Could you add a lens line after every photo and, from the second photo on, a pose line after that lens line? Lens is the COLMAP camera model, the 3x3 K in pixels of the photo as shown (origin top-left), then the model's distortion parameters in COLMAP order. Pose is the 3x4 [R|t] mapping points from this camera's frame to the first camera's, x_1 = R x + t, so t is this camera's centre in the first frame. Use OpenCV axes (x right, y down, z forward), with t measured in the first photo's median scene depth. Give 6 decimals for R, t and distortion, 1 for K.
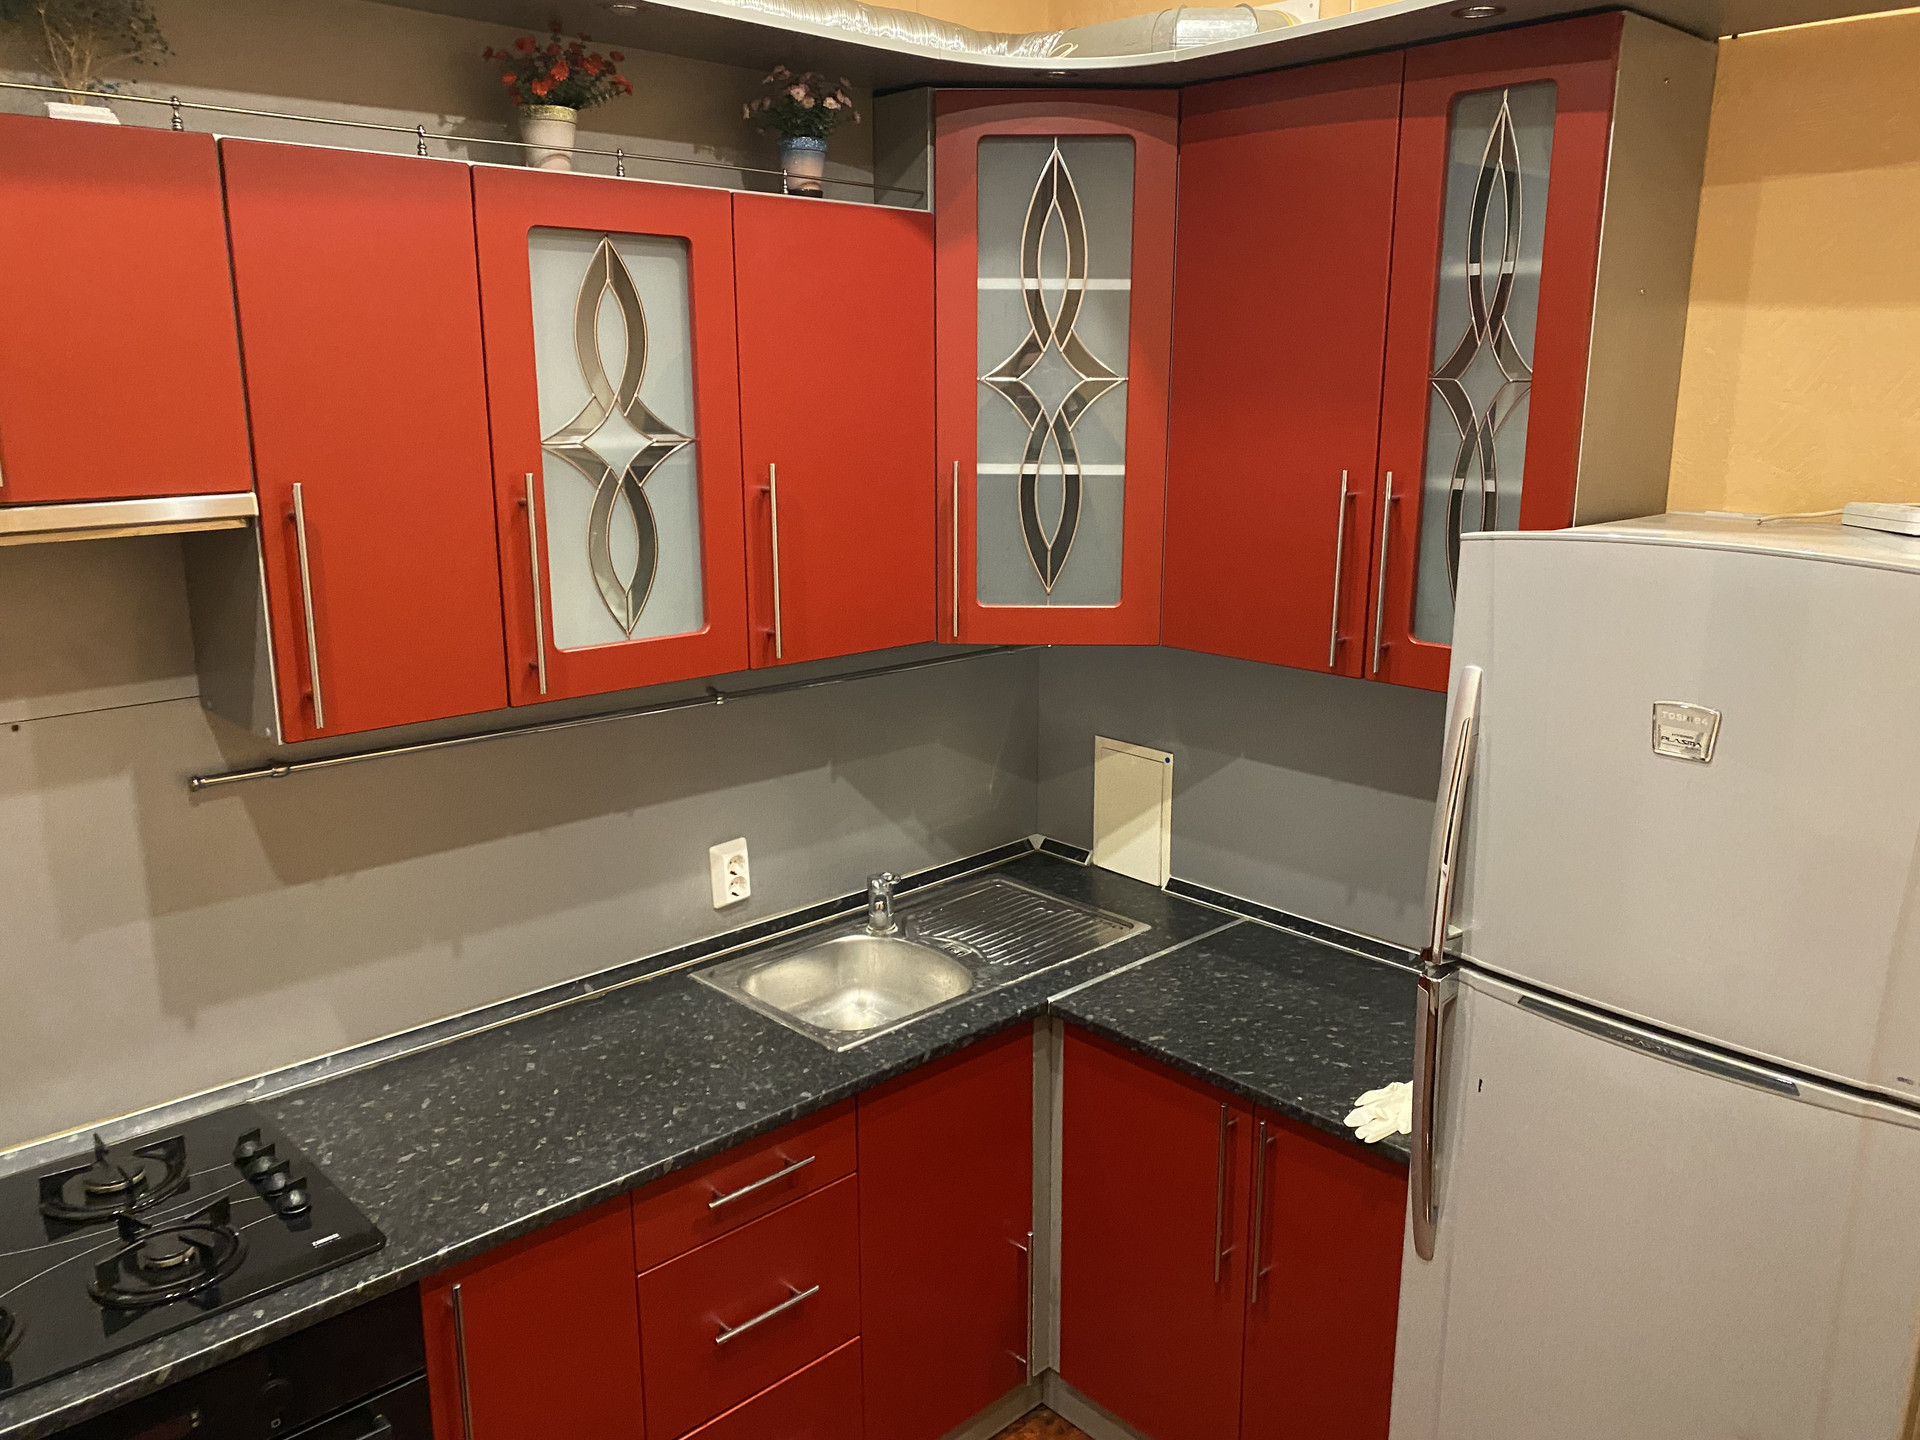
lens RADIAL K [[1469.2, 0, 955.7], [0, 1469.2, 657.8], [0, 0, 1]] dist [0.048400, -0.040839]
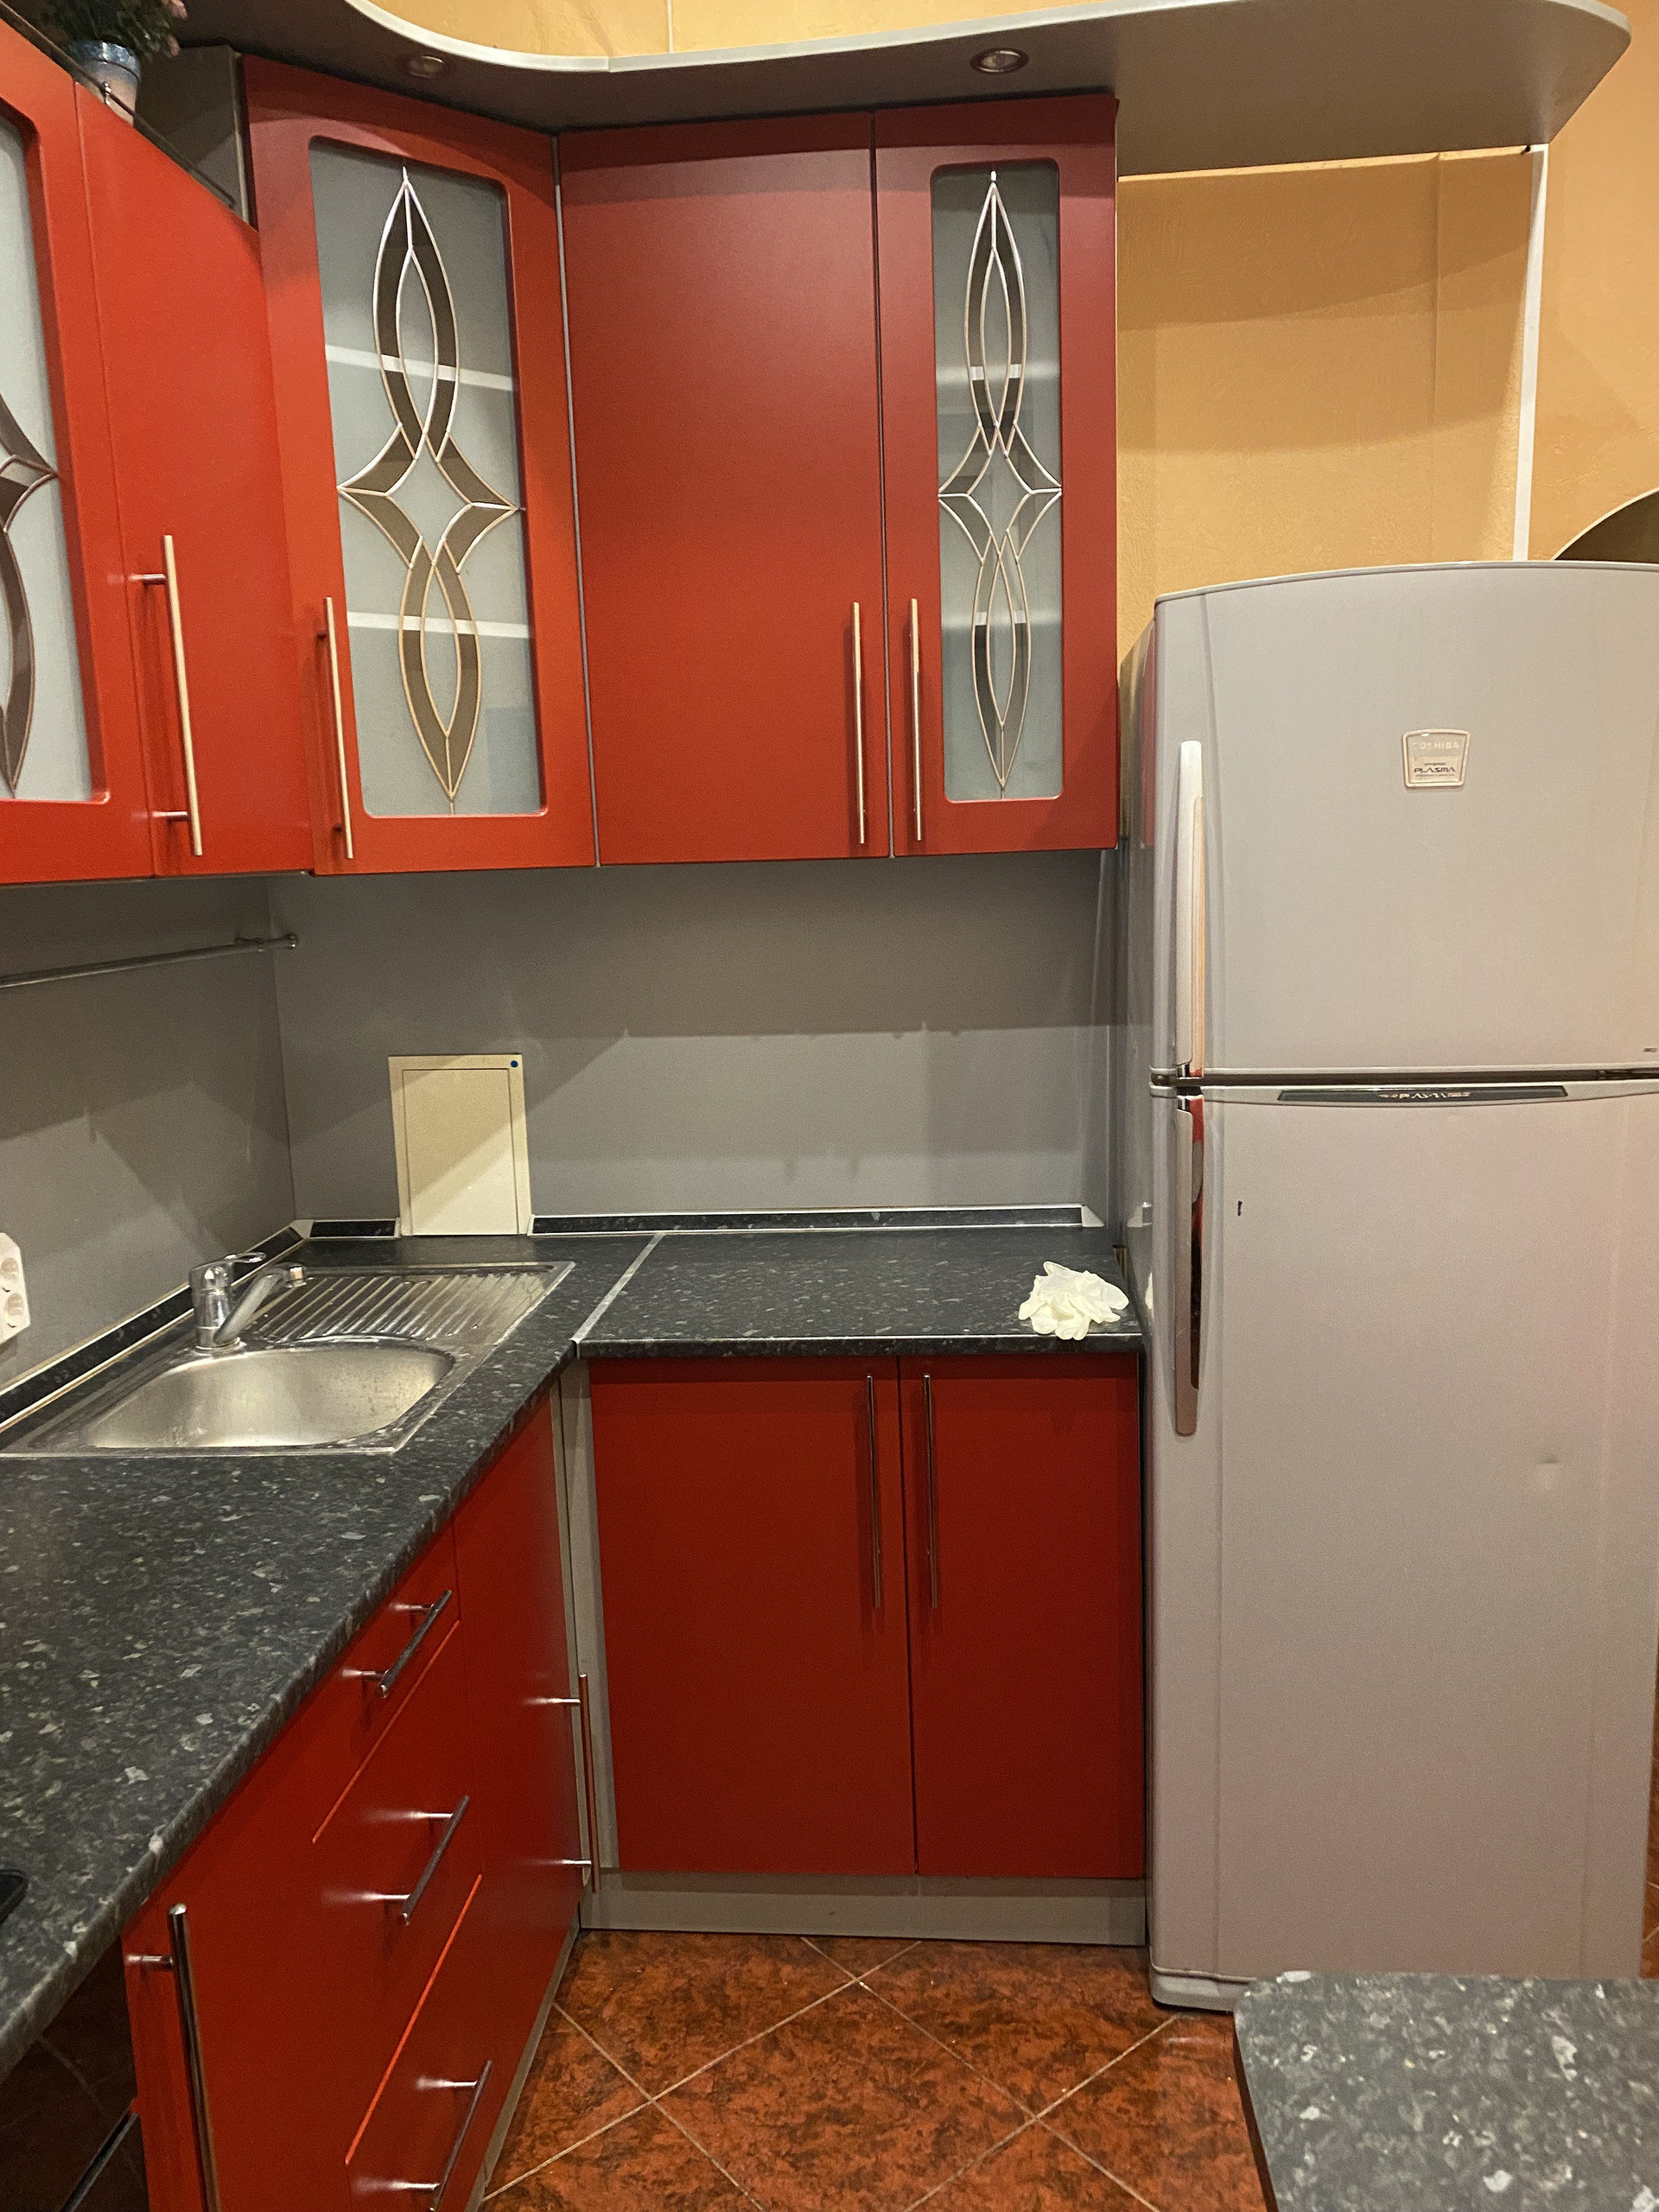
lens RADIAL K [[1685.0, 0, 829.5], [0, 1685.0, 1106.0], [0, 0, 1]] dist [-0.006320, -0.001258]
pose [[0.742519, -0.125678, 0.657929, -0.427624], [0.159028, 0.987232, 0.009108, 0.149110], [-0.650674, 0.097866, 0.753025, 0.320899]]
